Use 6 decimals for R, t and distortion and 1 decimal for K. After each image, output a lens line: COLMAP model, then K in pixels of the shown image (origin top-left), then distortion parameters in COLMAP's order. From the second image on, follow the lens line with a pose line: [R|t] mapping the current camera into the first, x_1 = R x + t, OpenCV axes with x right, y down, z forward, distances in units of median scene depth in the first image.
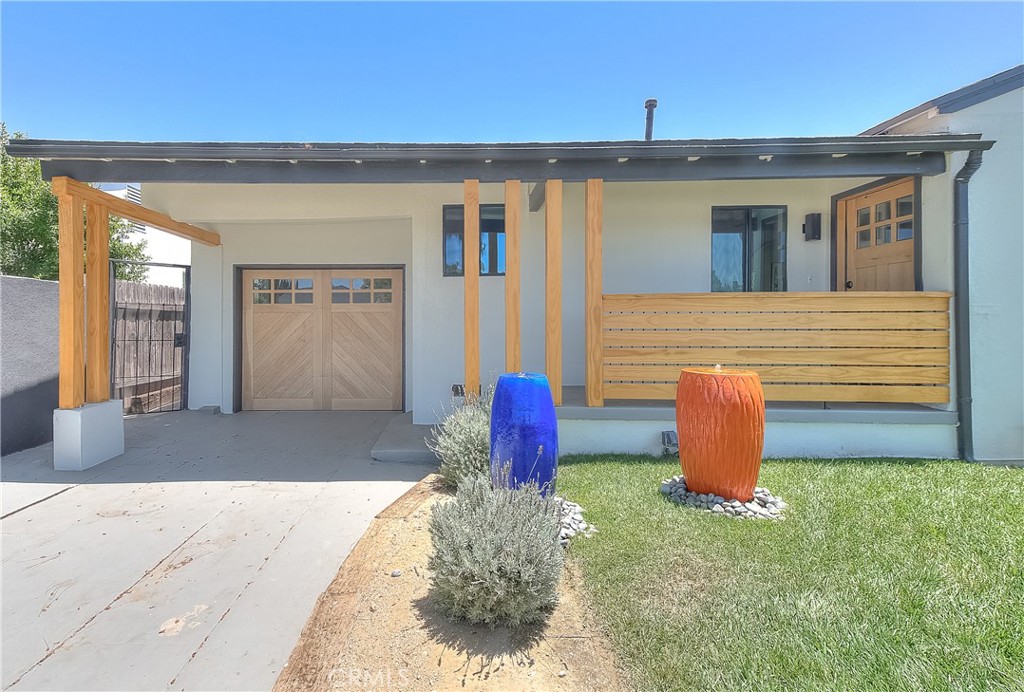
lens RADIAL K [[406.6, 0, 489.8], [0, 406.6, 323.7], [0, 0, 1]] dist [0.017994, -0.000128]
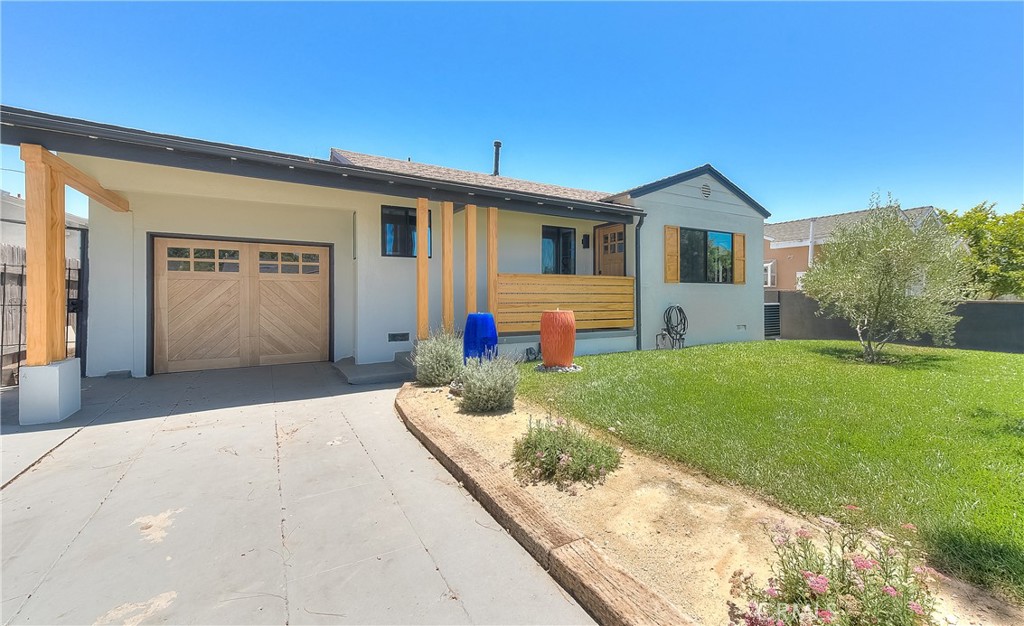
lens RADIAL K [[423.6, 0, 512.4], [0, 423.6, 305.9], [0, 0, 1]] dist [0.024008, -0.001066]
pose [[0.862350, -0.007315, 0.506260, -0.494023], [0.002634, 0.999947, 0.009962, 0.042863], [-0.506306, -0.007257, 0.862324, -0.509183]]
